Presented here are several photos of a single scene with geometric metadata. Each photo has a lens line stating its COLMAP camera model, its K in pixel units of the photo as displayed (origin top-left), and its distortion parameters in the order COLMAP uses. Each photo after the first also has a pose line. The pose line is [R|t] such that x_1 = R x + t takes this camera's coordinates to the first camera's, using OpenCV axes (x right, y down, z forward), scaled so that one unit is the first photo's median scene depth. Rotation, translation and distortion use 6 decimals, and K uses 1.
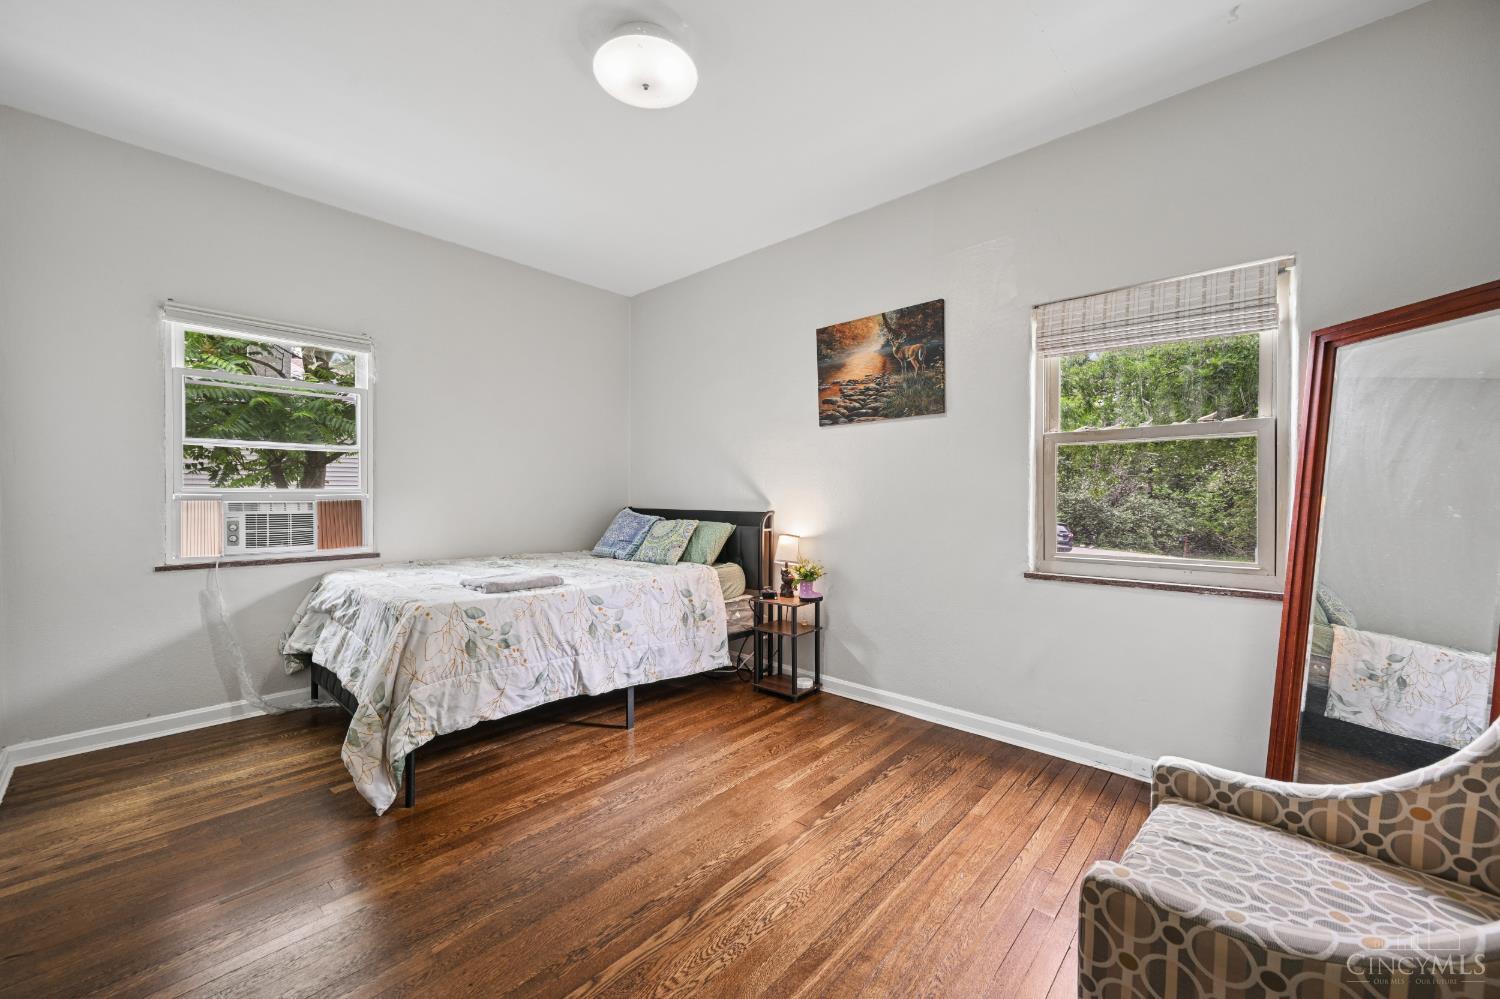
lens RADIAL K [[590.8, 0, 743.9], [0, 590.8, 500.0], [0, 0, 1]] dist [-0.000382, 0.000240]
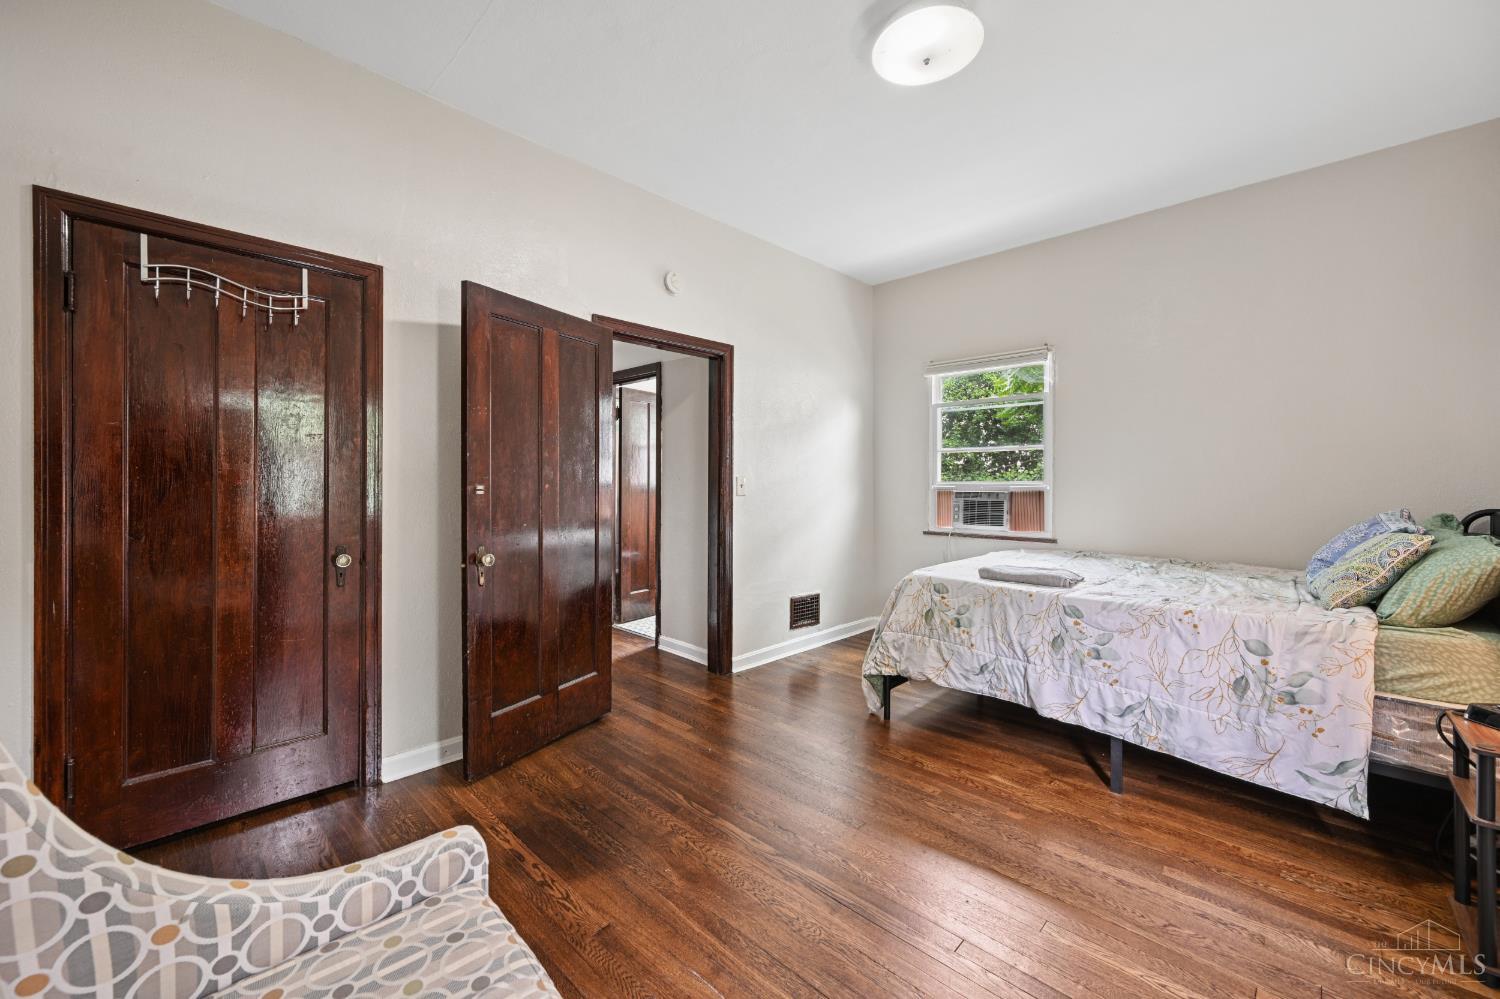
lens RADIAL K [[590.8, 0, 744.3], [0, 590.8, 487.0], [0, 0, 1]] dist [-0.000382, 0.000240]
pose [[-0.041967, 0.001533, -0.999118, 0.827027], [-0.008654, 0.999961, 0.001898, -0.006696], [0.999082, 0.008726, -0.041952, 0.770173]]
